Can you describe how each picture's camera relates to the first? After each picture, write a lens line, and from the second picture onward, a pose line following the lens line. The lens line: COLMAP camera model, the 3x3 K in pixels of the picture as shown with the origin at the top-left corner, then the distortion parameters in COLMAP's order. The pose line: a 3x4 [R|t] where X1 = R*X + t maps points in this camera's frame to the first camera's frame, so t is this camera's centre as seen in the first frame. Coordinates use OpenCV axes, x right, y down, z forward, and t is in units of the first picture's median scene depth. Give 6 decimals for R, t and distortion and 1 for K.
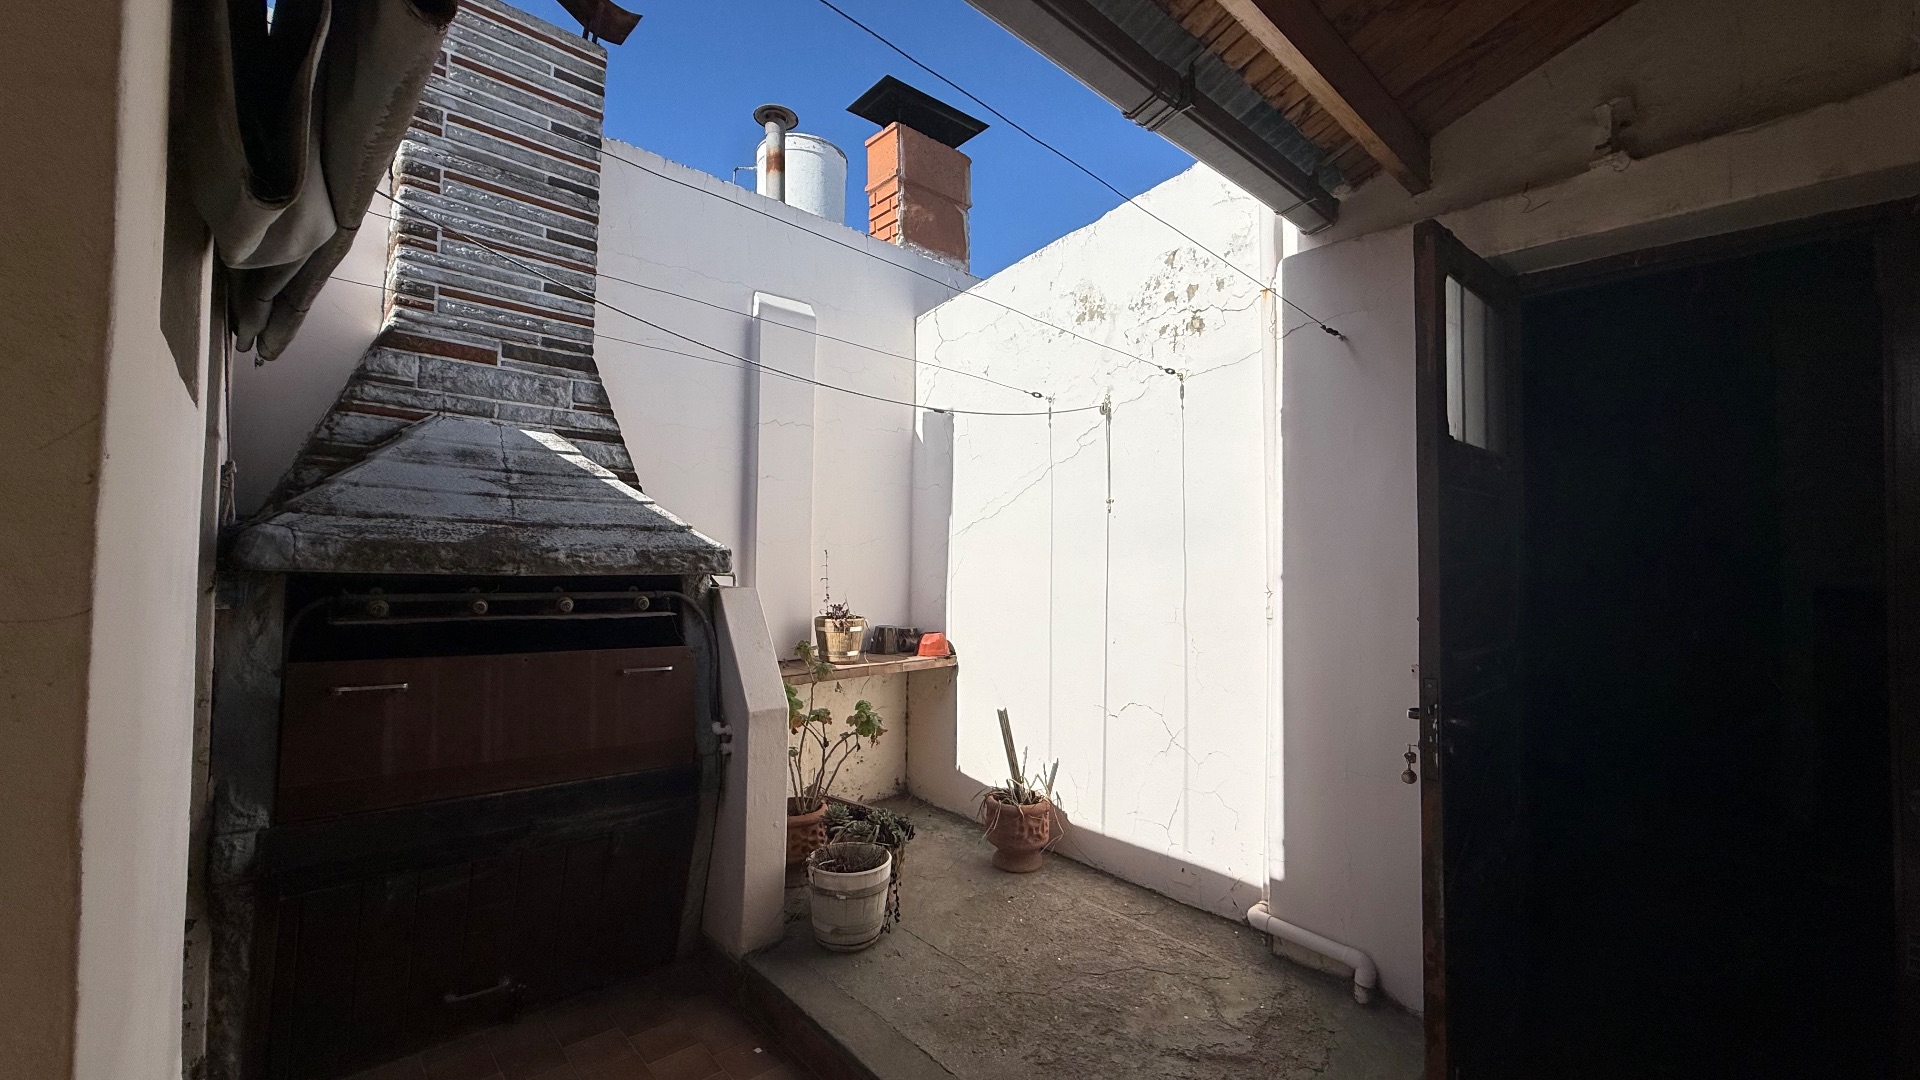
lens RADIAL K [[760.4, 0, 956.3], [0, 760.4, 541.1], [0, 0, 1]] dist [-0.000066, -0.000039]
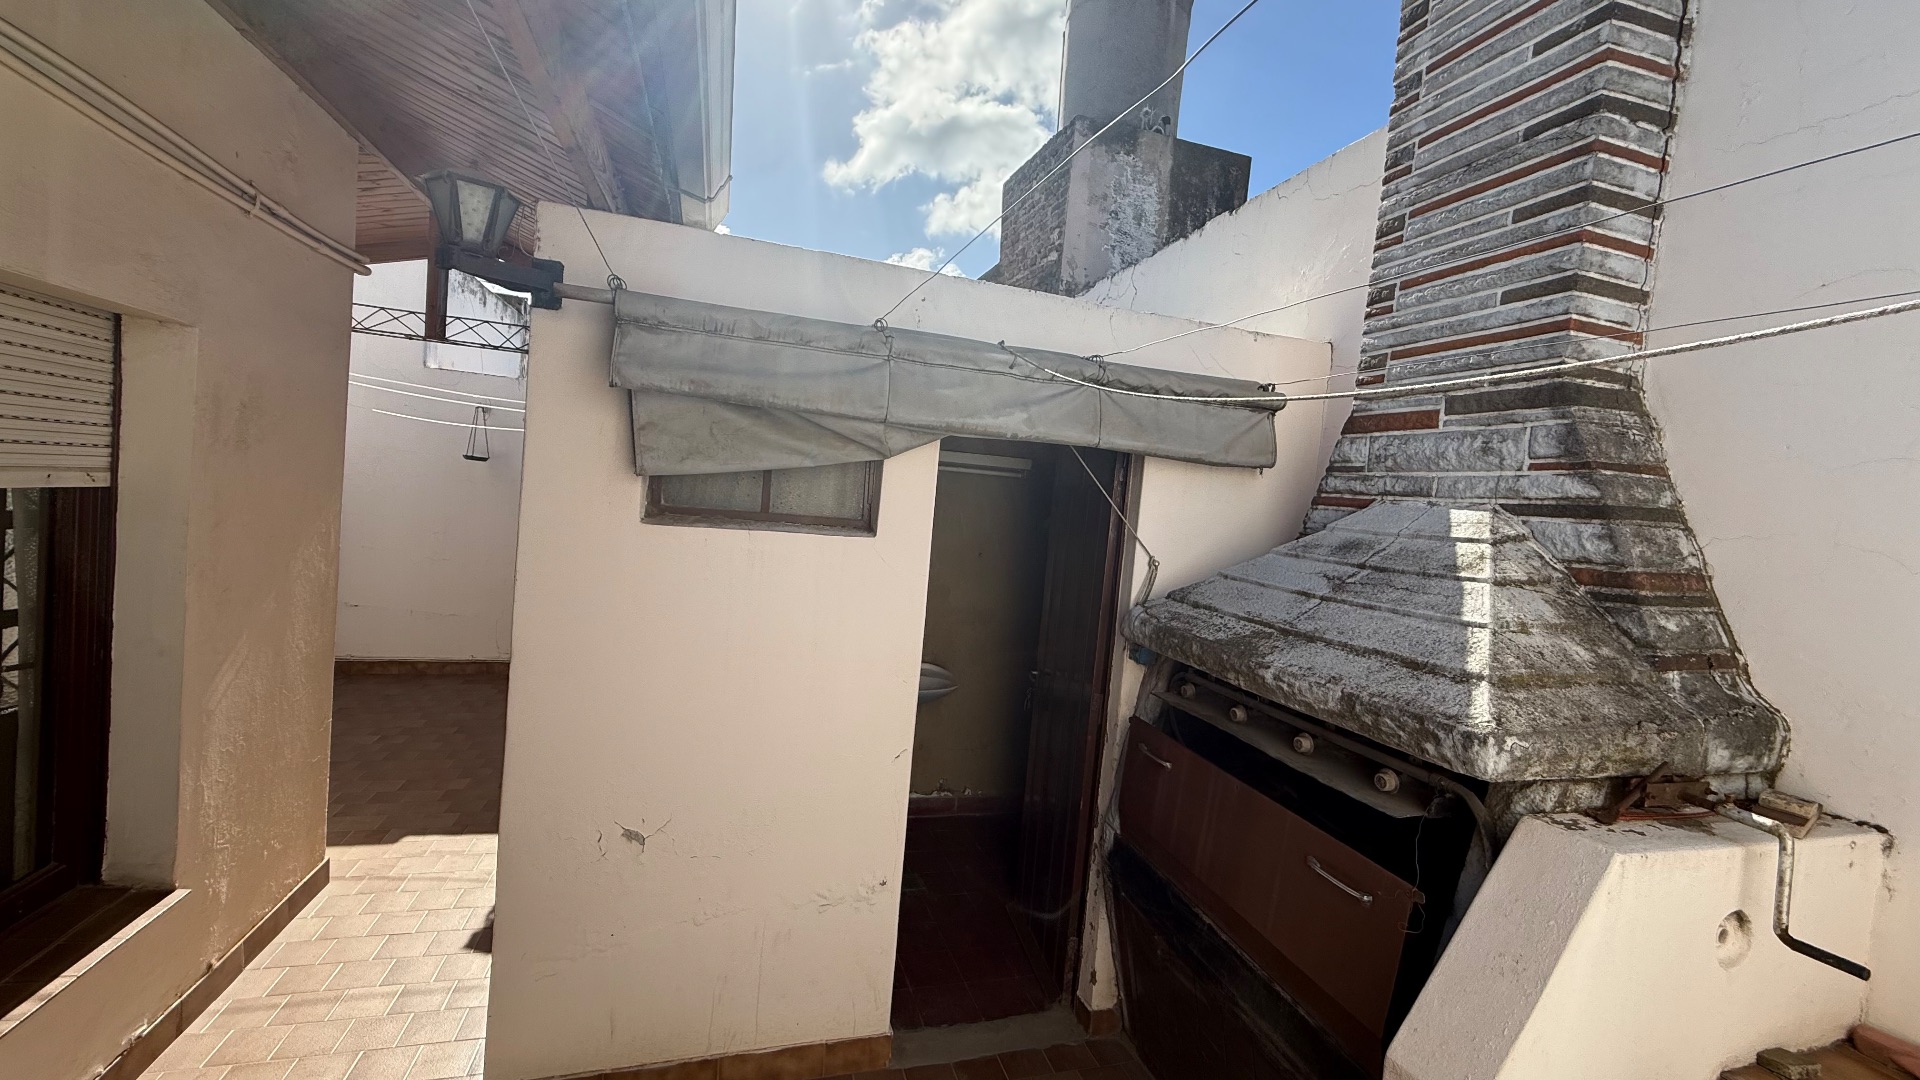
lens RADIAL K [[760.4, 0, 956.3], [0, 760.4, 541.1], [0, 0, 1]] dist [-0.000066, -0.000039]
pose [[-0.425434, -0.008153, -0.904953, 0.300975], [-0.074034, 0.996921, 0.025823, -0.103288], [0.901956, 0.077983, -0.424728, 0.914635]]
